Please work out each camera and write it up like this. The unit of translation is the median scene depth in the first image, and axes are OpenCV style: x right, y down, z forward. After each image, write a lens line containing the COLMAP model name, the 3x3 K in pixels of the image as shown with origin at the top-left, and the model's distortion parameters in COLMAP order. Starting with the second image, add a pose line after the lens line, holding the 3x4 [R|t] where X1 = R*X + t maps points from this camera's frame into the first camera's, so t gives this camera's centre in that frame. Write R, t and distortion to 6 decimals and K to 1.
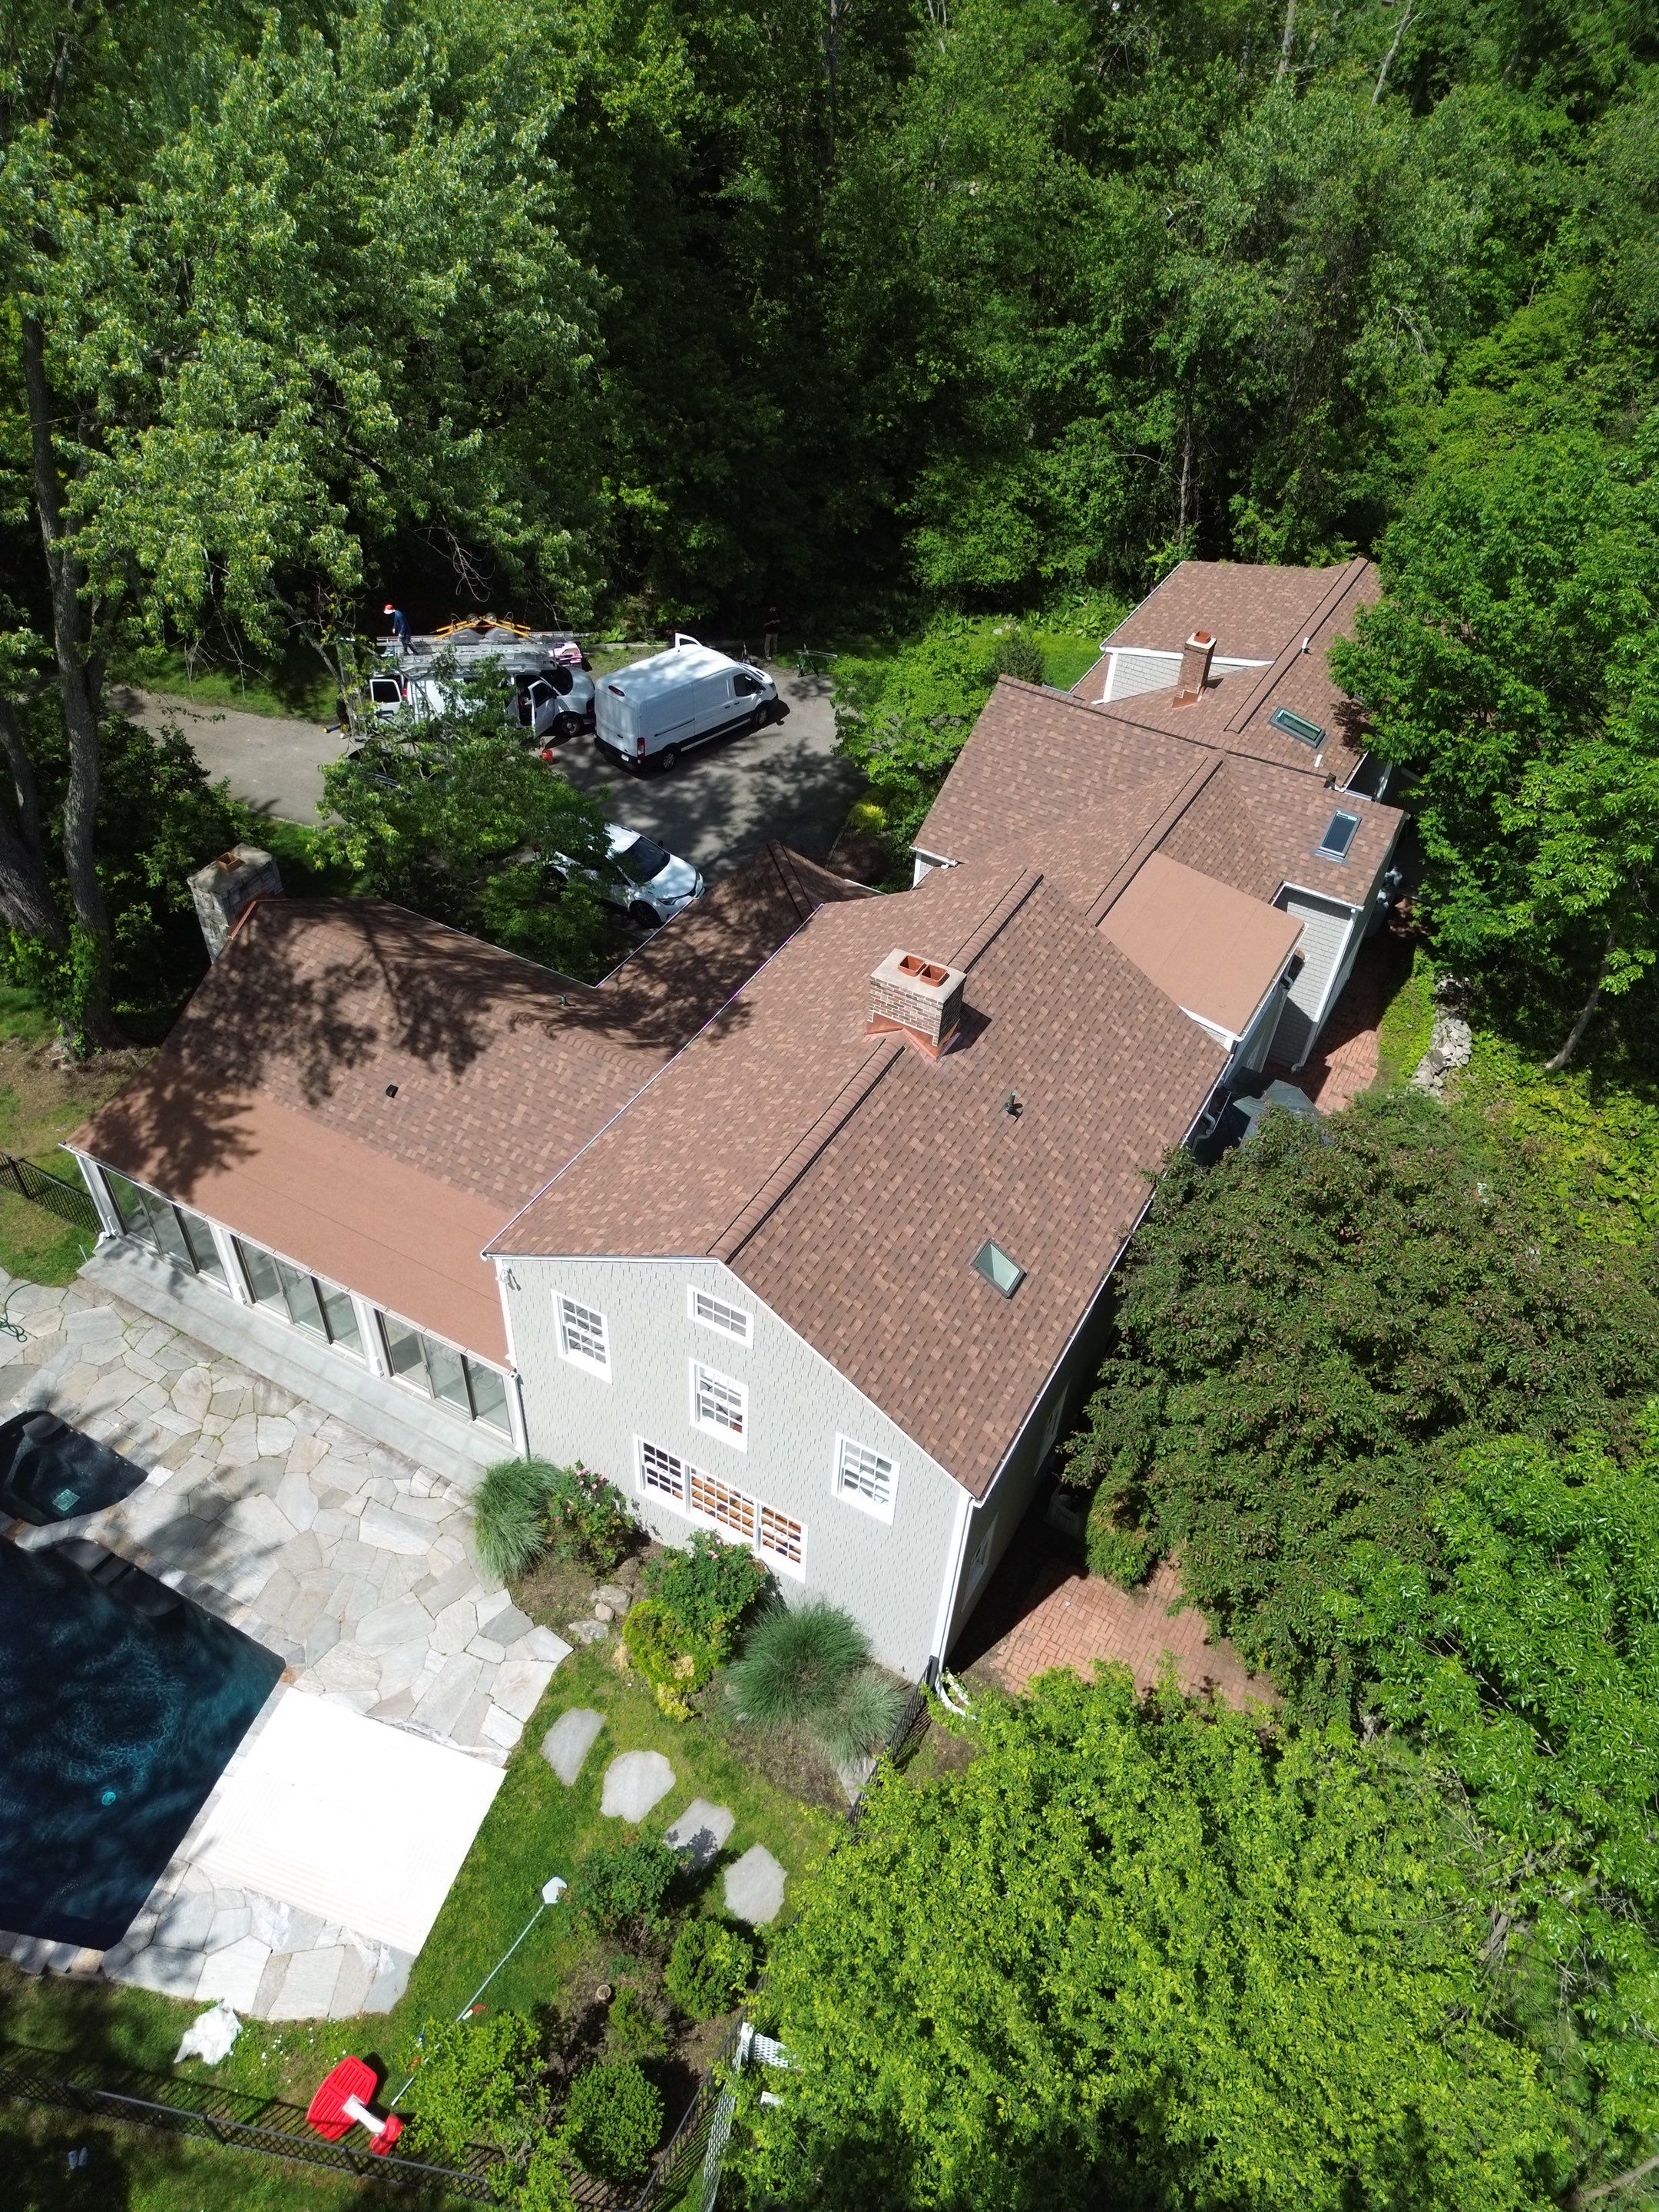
lens RADIAL K [[1486.6, 0, 822.5], [0, 1486.6, 1178.9], [0, 0, 1]] dist [0.073255, -0.050123]
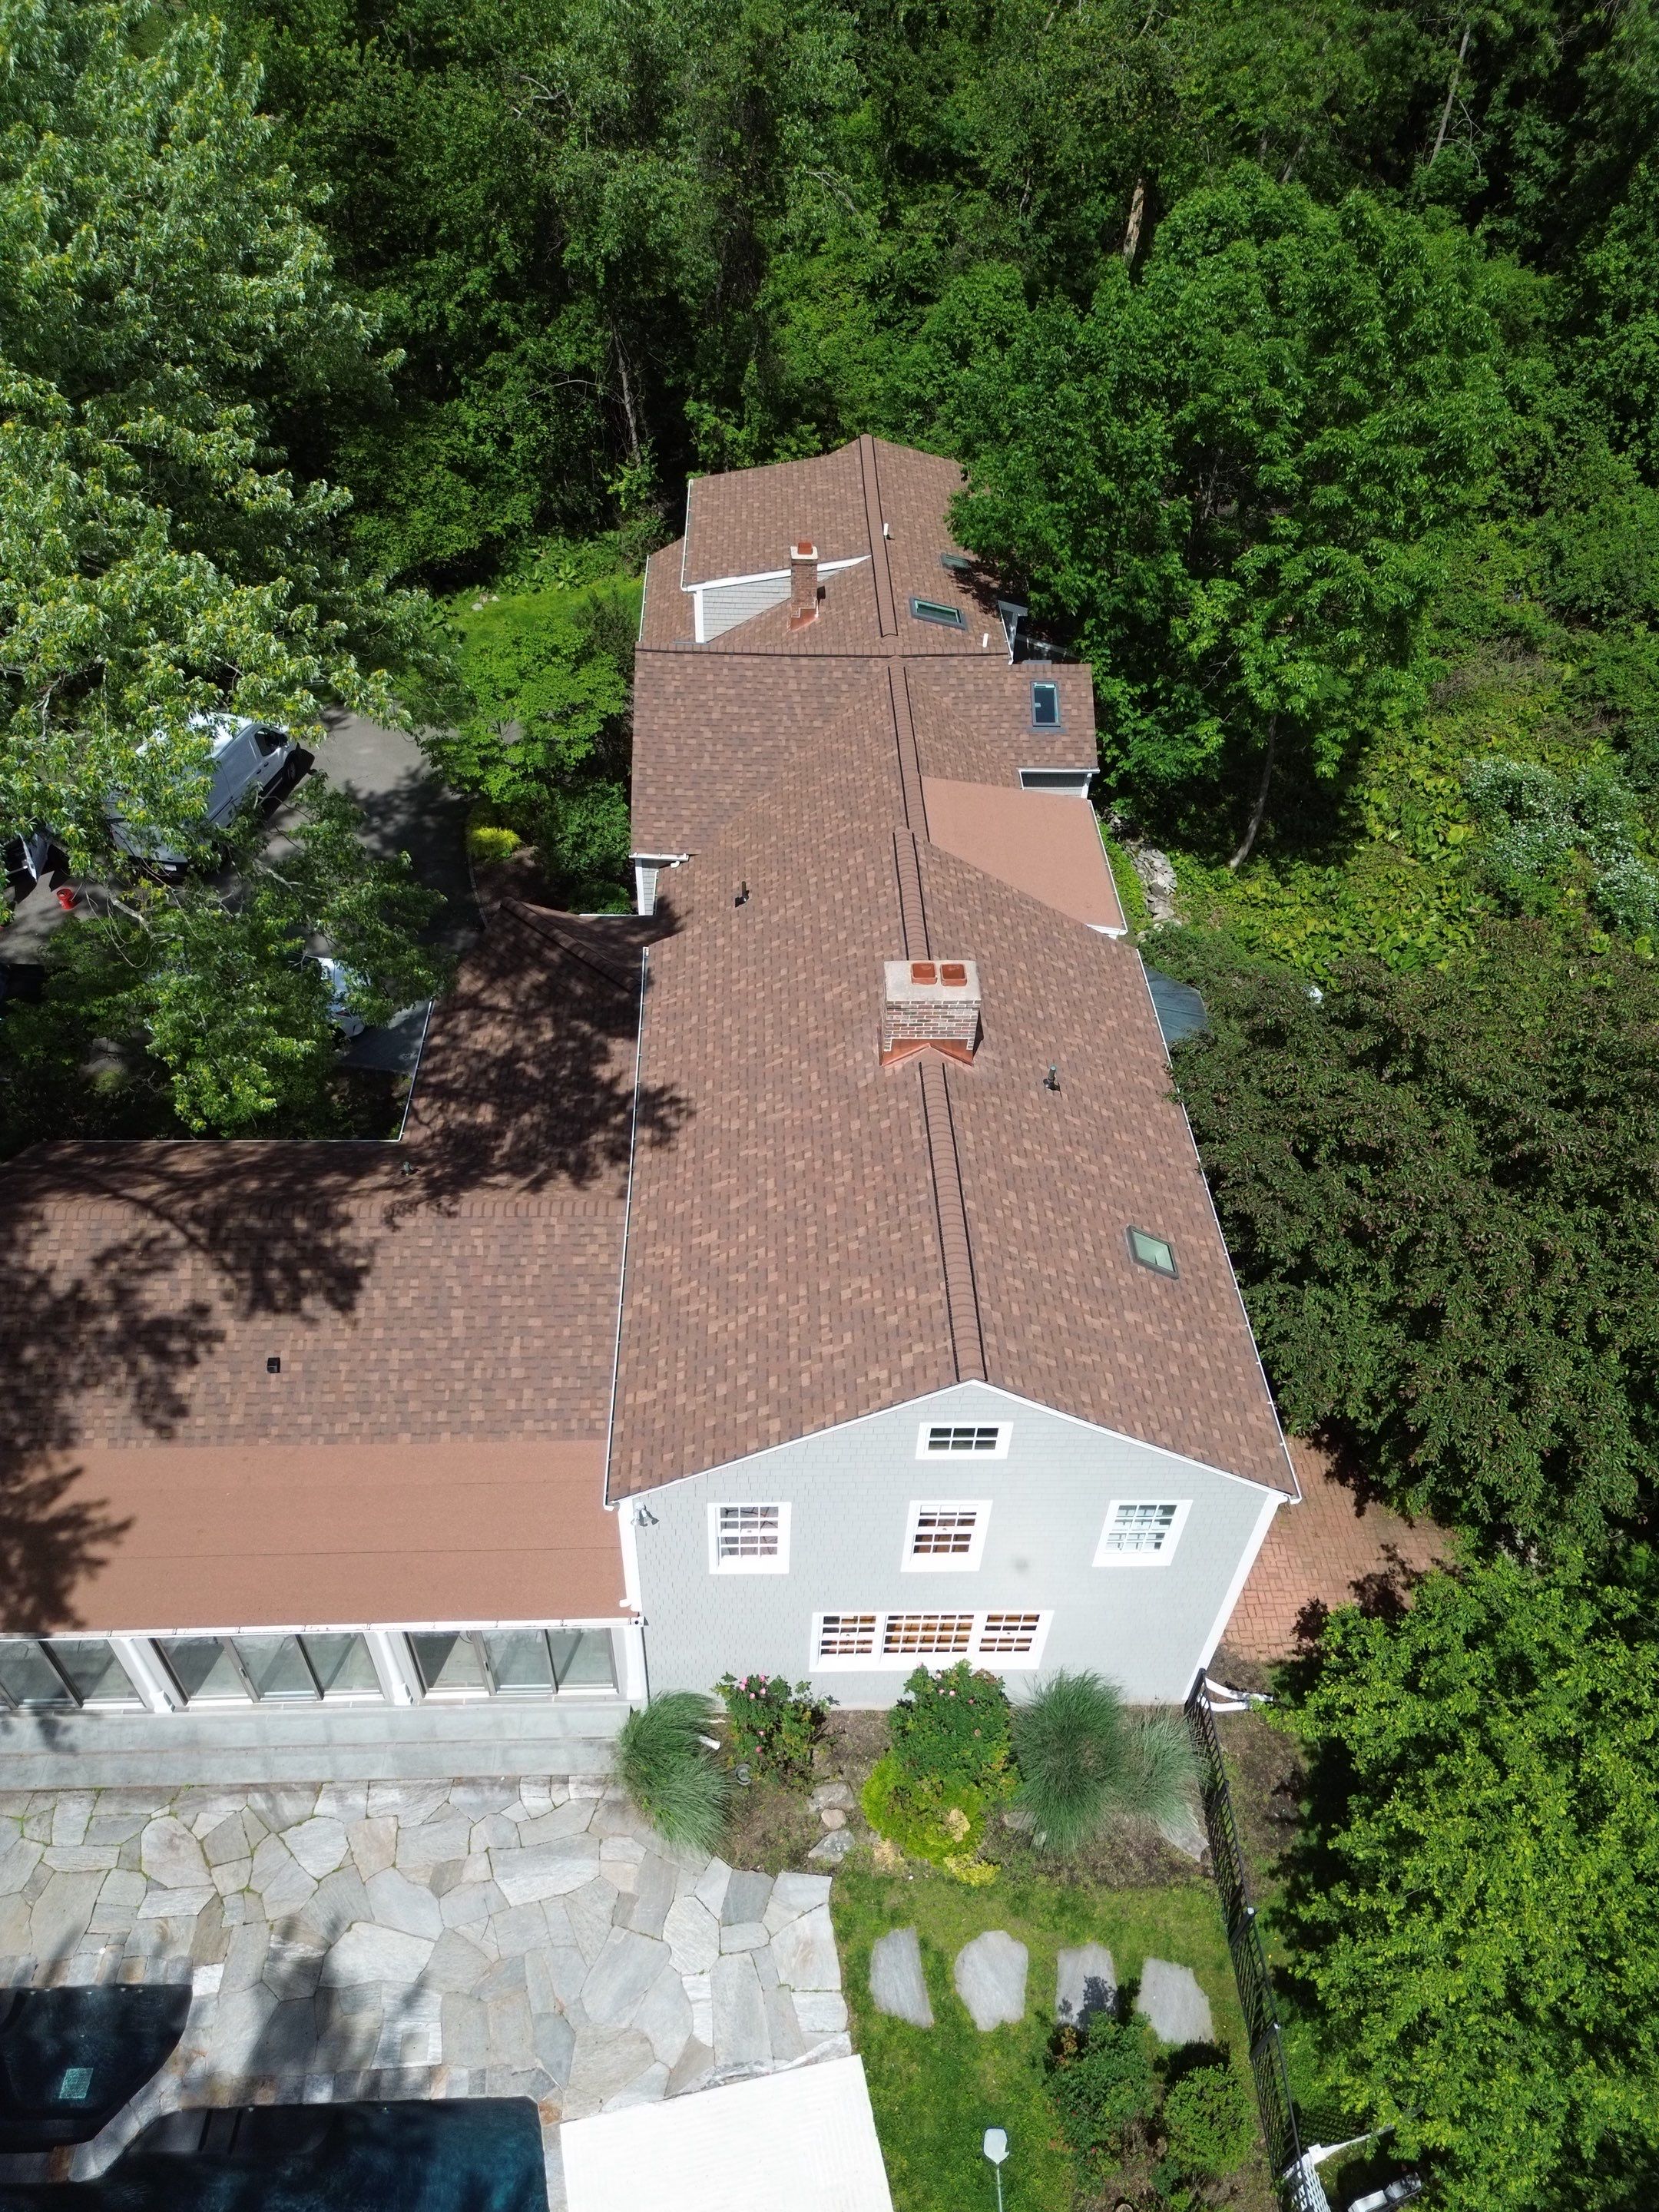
lens RADIAL K [[1486.6, 0, 822.5], [0, 1486.6, 1178.9], [0, 0, 1]] dist [0.073255, -0.050123]
pose [[0.853868, -0.391551, 0.342924, -0.272755], [0.379537, 0.919248, 0.104565, -0.119587], [-0.356175, 0.040868, 0.933525, 0.179558]]
